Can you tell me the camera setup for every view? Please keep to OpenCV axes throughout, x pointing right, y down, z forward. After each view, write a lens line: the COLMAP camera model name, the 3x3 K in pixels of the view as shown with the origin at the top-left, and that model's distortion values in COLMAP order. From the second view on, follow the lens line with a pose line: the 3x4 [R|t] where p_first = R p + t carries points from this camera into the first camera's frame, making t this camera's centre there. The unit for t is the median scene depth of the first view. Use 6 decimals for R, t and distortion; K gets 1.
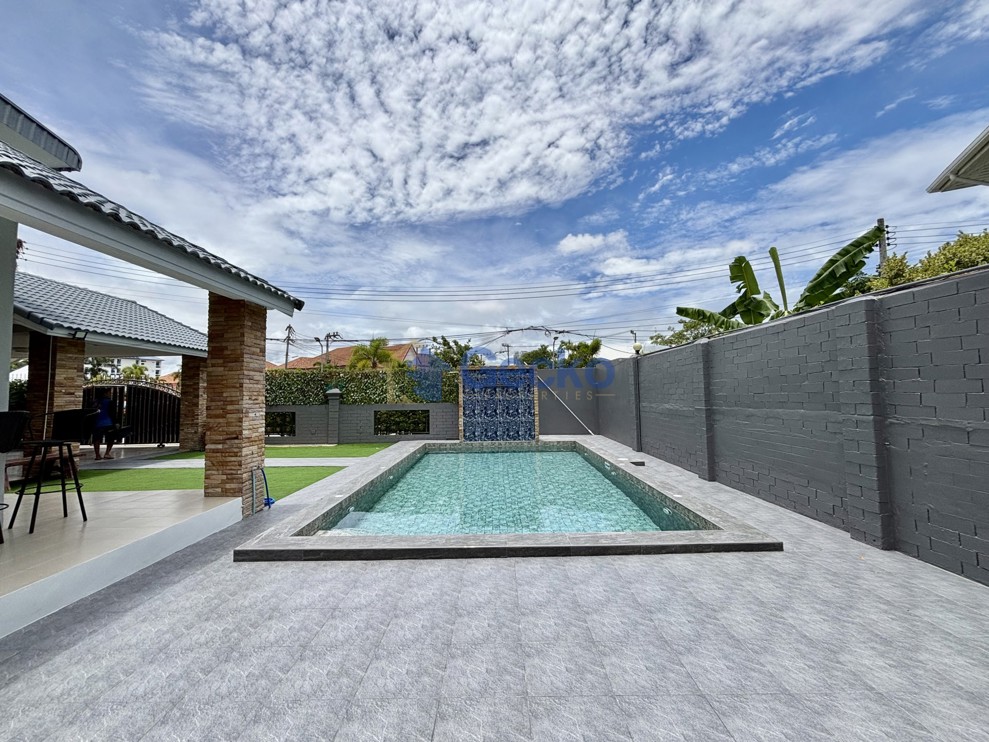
lens RADIAL K [[398.5, 0, 491.2], [0, 398.5, 374.6], [0, 0, 1]] dist [-0.000934, -0.000587]
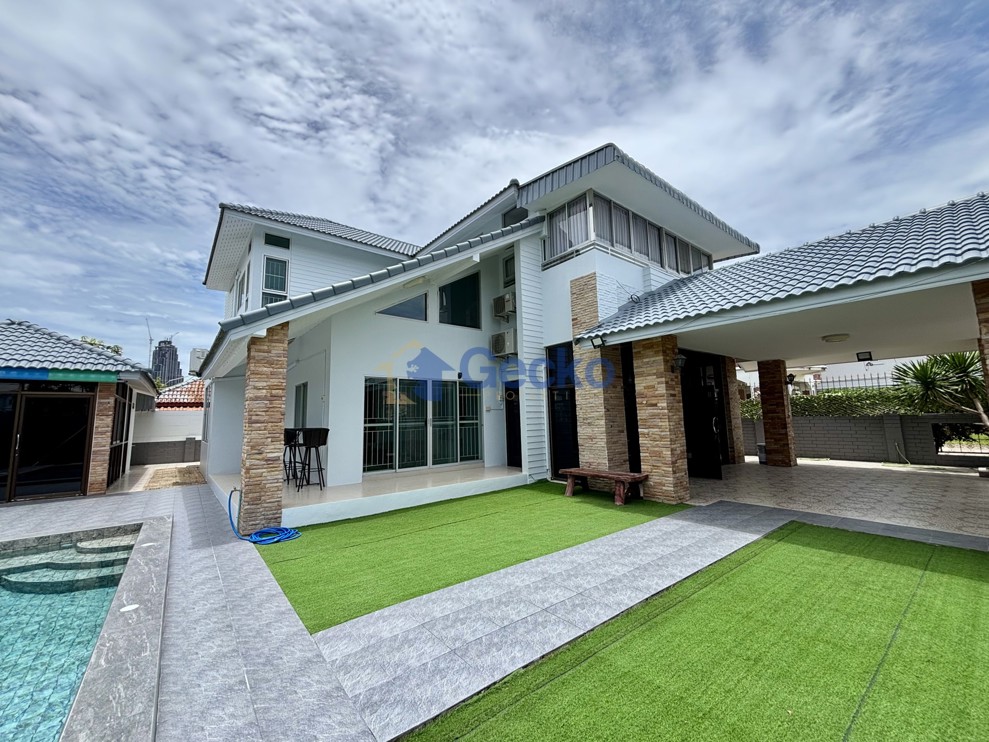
lens RADIAL K [[400.5, 0, 494.5], [0, 400.5, 371.0], [0, 0, 1]] dist [0.001247, -0.000094]
pose [[-0.780878, -0.036676, -0.623606, -0.424785], [0.069970, 0.986858, -0.145656, 0.118607], [0.620753, -0.157373, -0.768049, 2.244217]]
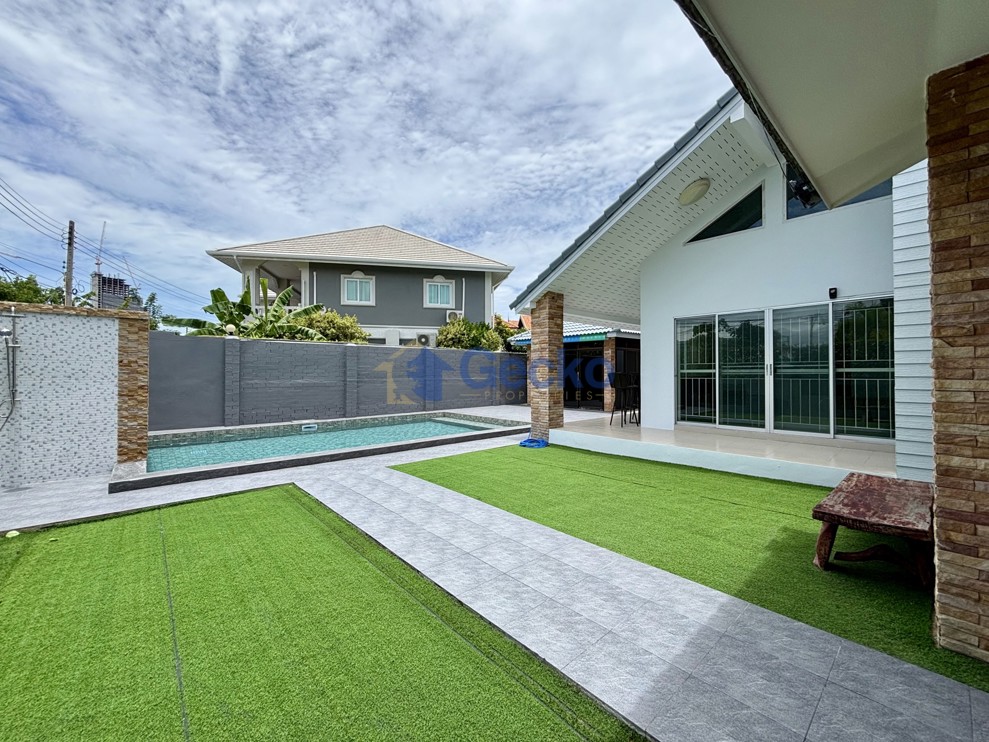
lens RADIAL K [[395.4, 0, 493.4], [0, 395.4, 370.6], [0, 0, 1]] dist [0.000269, -0.000102]
pose [[-0.664404, 0.026430, 0.746906, -1.699165], [-0.021367, 0.998294, -0.054334, 0.156261], [-0.747068, -0.052059, -0.662706, 2.145348]]
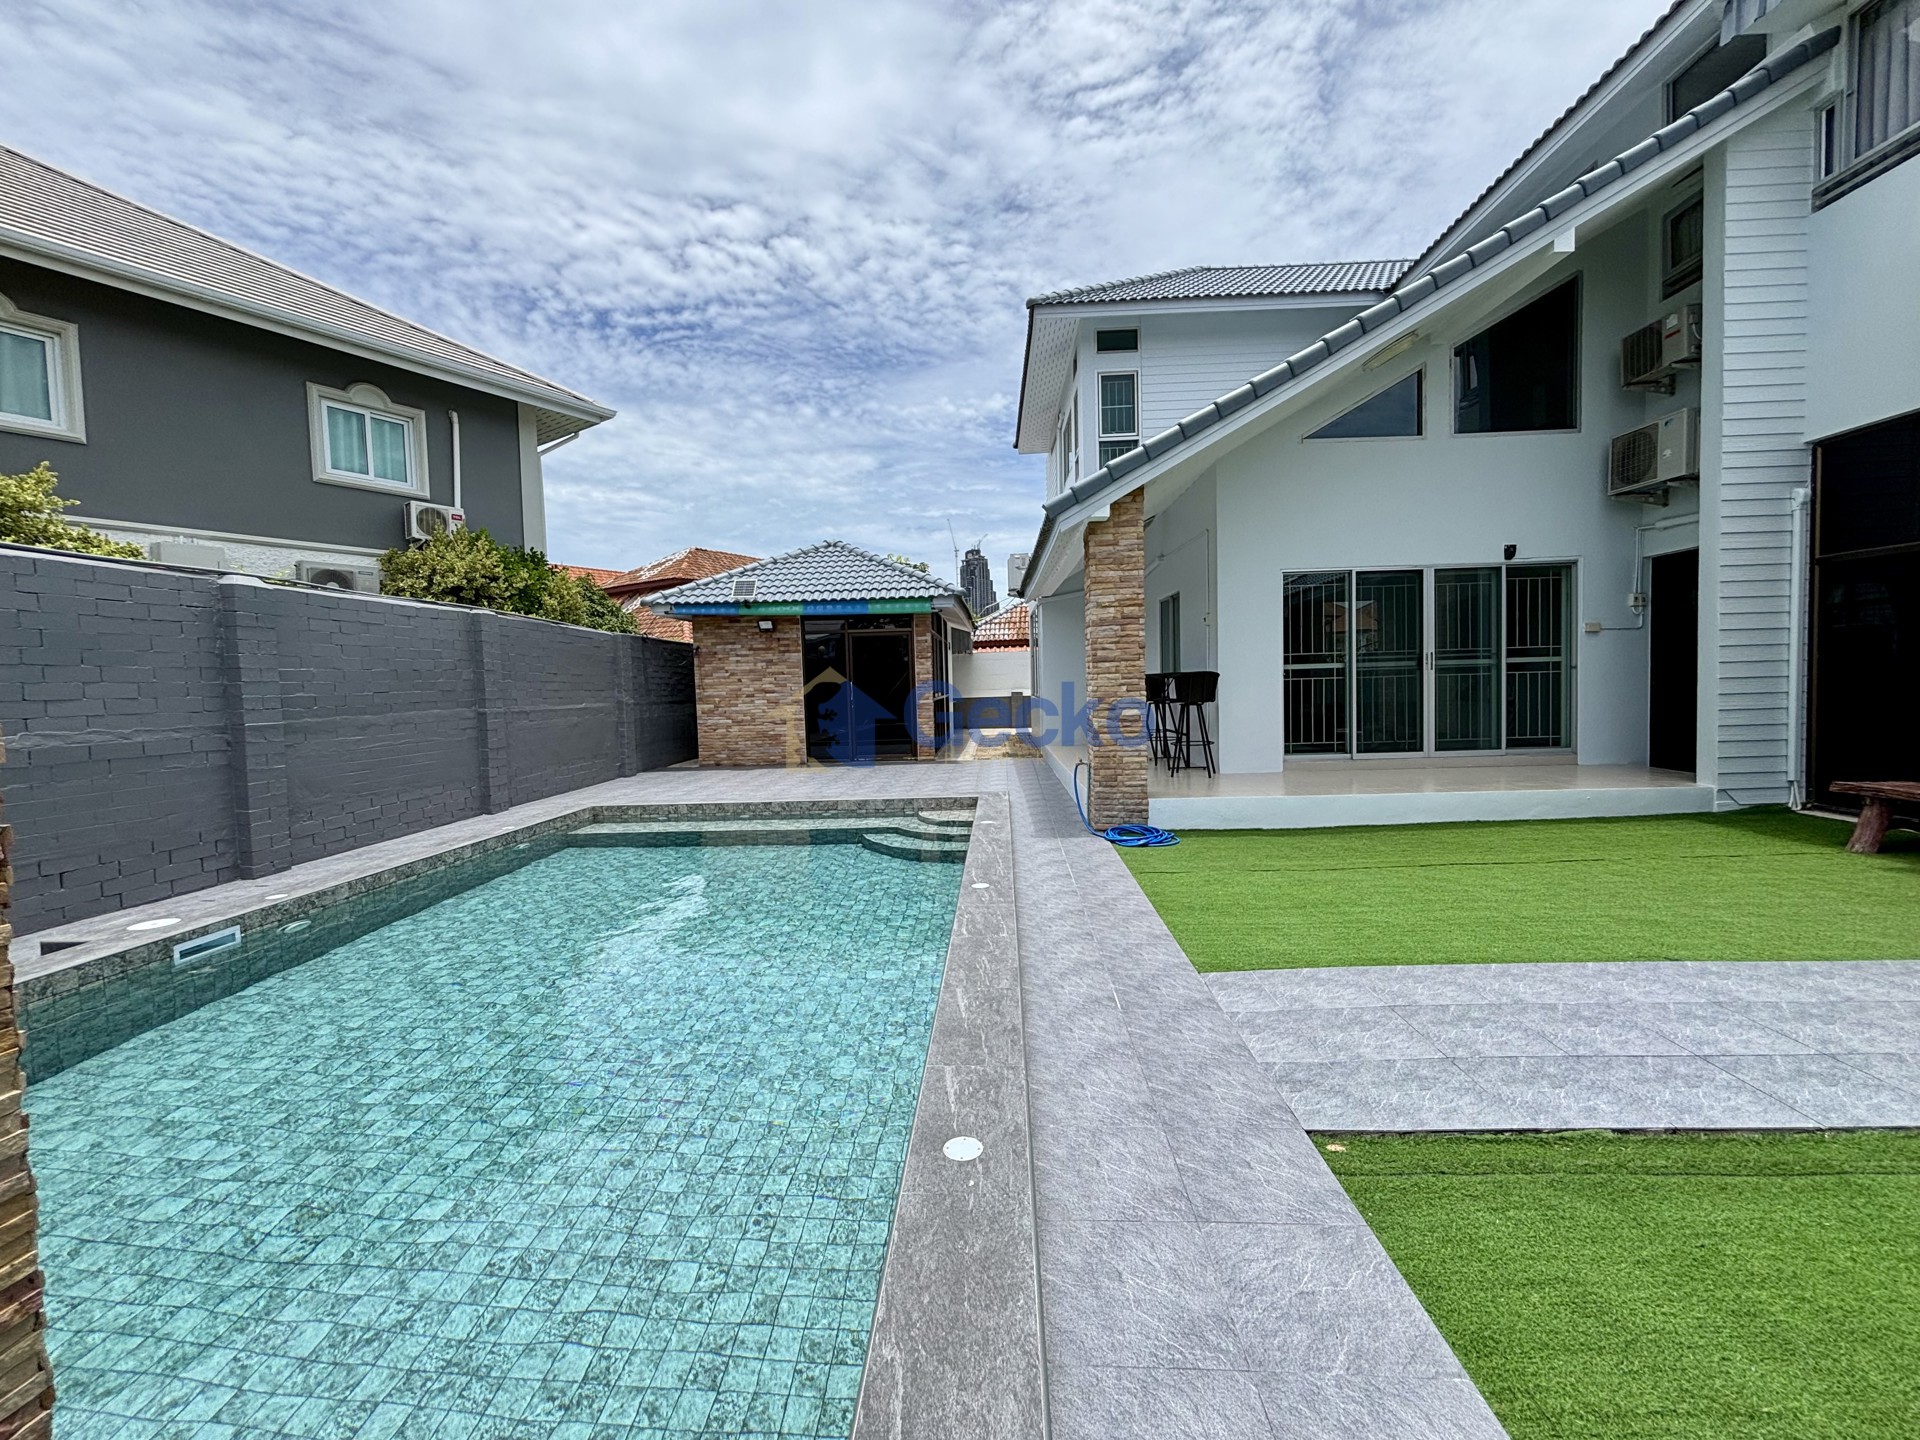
lens RADIAL K [[773.6, 0, 953.6], [0, 773.6, 726.9], [0, 0, 1]] dist [-0.000934, -0.000587]
pose [[-0.997667, 0.045201, 0.051153, -0.409979], [0.045671, 0.998924, 0.008061, 0.143448], [-0.050733, 0.010378, -0.998658, 2.312488]]
